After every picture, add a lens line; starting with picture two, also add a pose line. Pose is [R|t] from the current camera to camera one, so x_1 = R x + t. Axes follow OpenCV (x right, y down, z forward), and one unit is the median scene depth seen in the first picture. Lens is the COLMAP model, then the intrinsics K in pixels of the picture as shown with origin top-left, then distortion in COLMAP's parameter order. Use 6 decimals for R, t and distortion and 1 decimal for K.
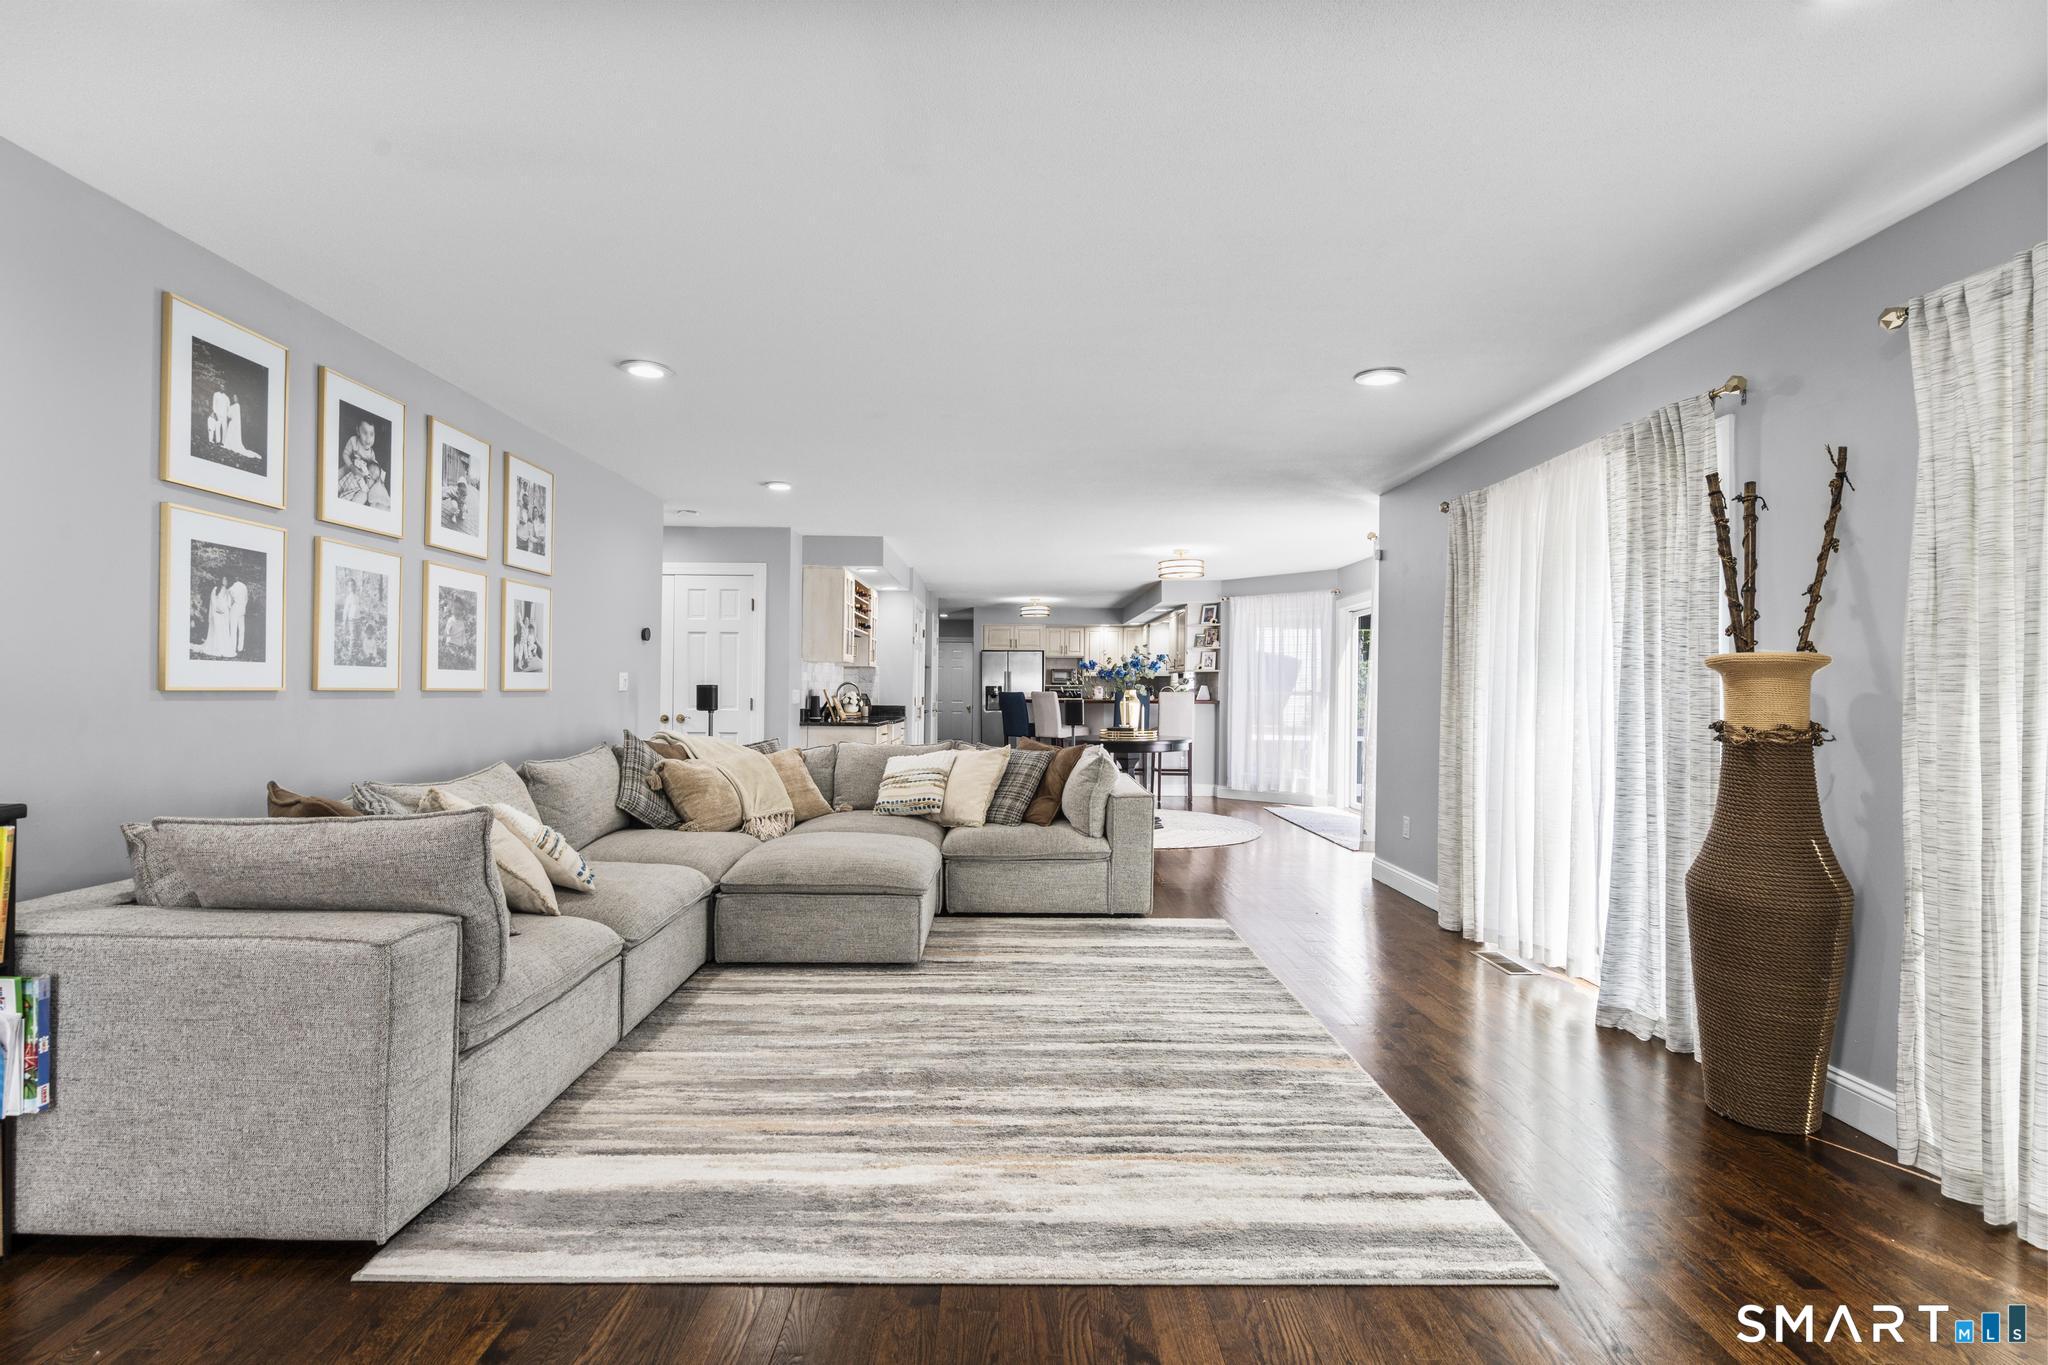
lens RADIAL K [[917.3, 0, 1024.0], [0, 917.3, 682.5], [0, 0, 1]] dist [-0.001783, -0.000298]
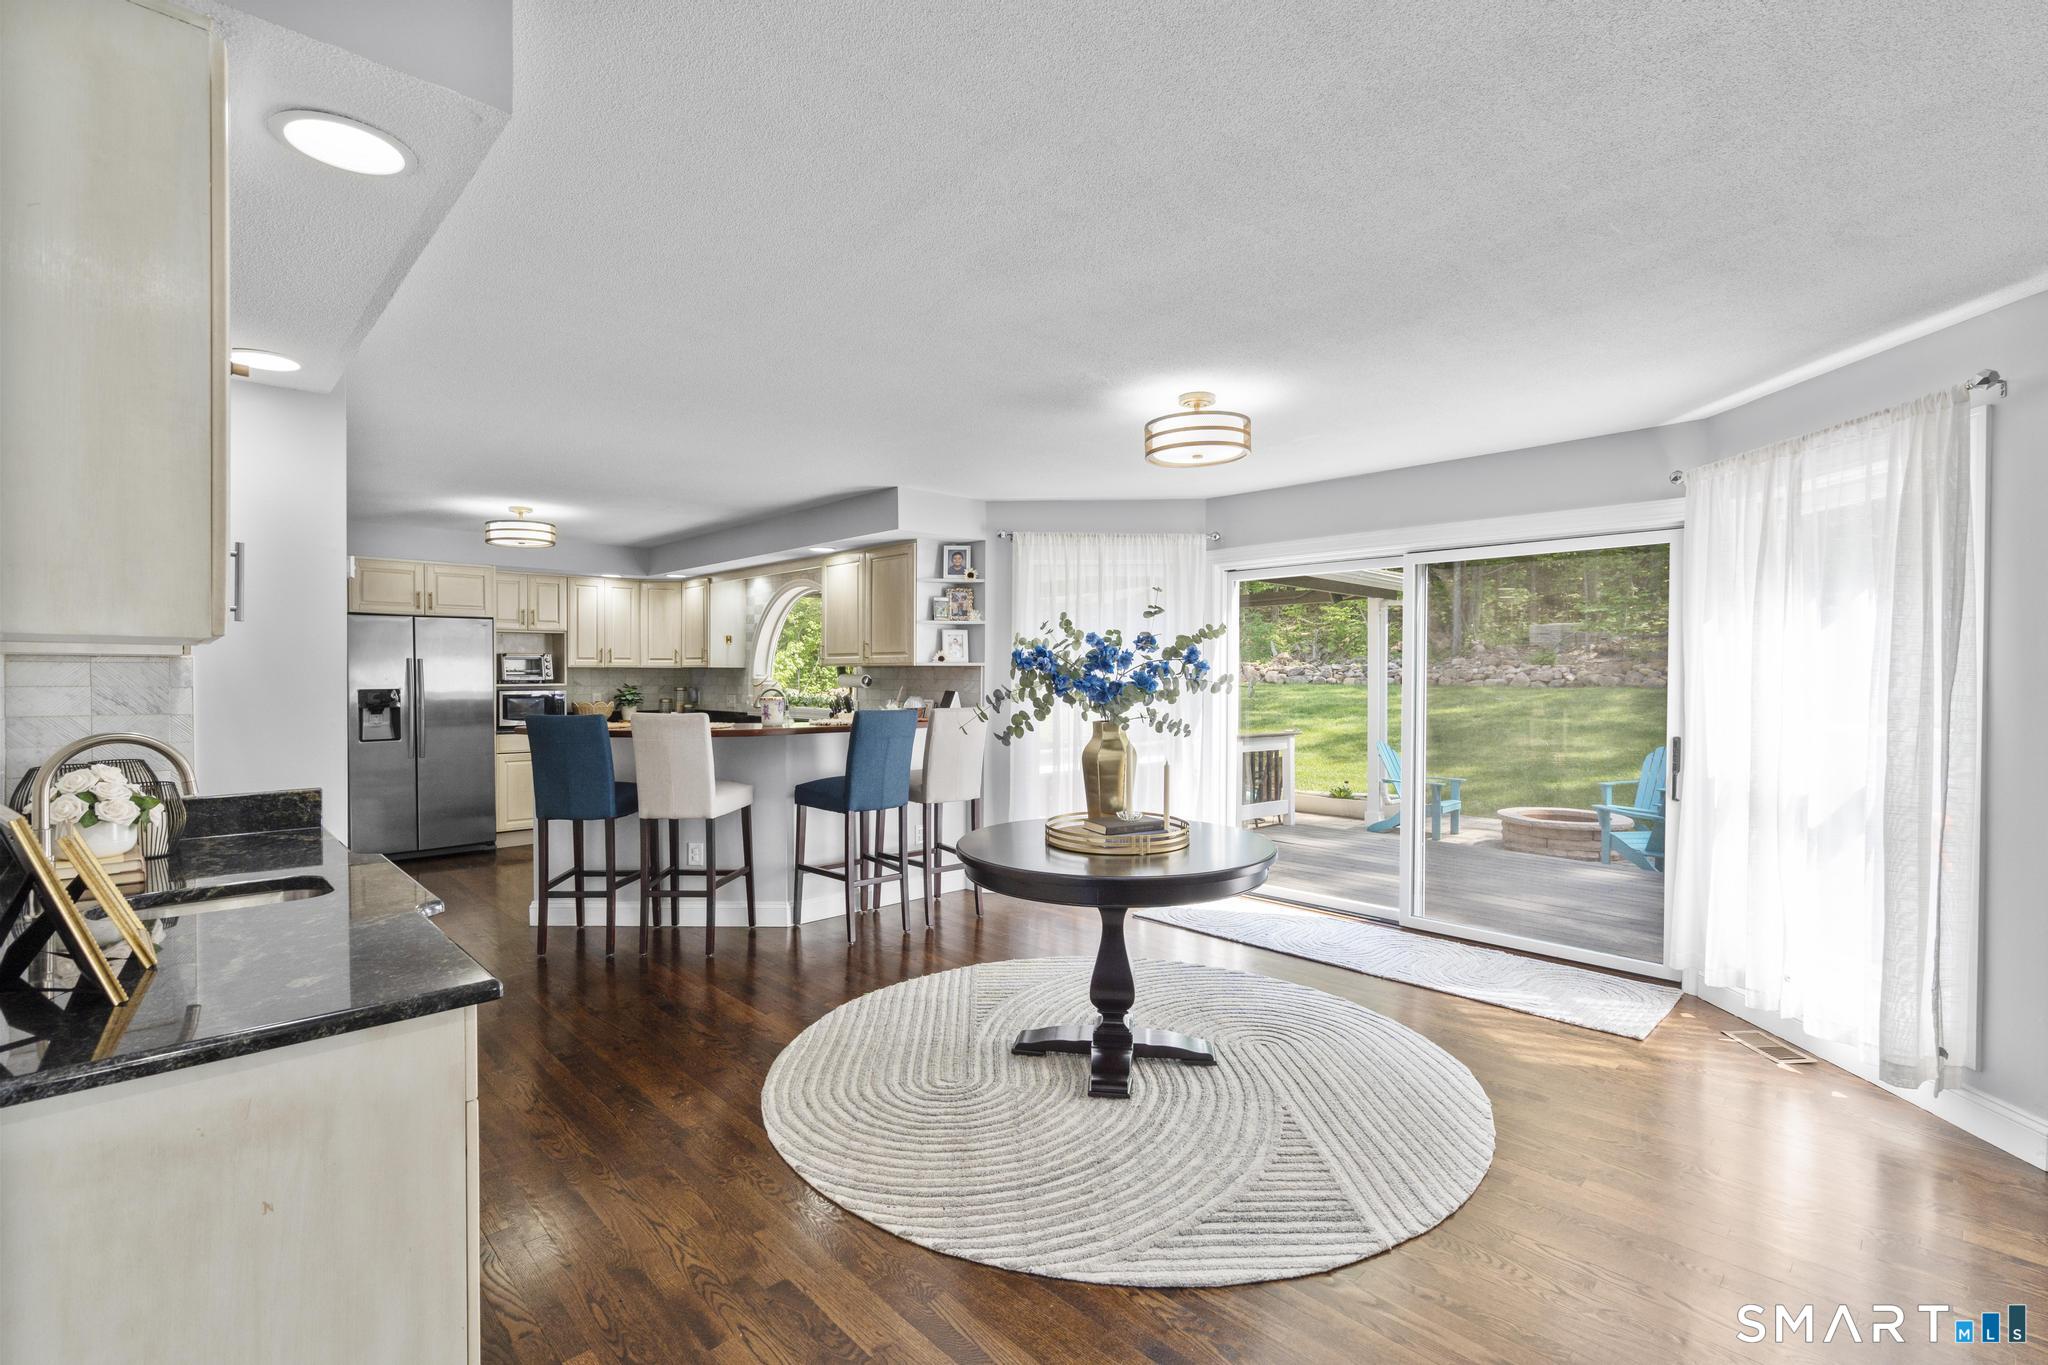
lens RADIAL K [[917.3, 0, 1024.0], [0, 917.3, 682.5], [0, 0, 1]] dist [-0.001783, -0.000298]
pose [[0.749267, -0.002876, 0.662262, -0.130165], [-0.002961, 0.999966, 0.007692, -0.006524], [-0.662261, -0.007724, 0.749233, 0.562628]]
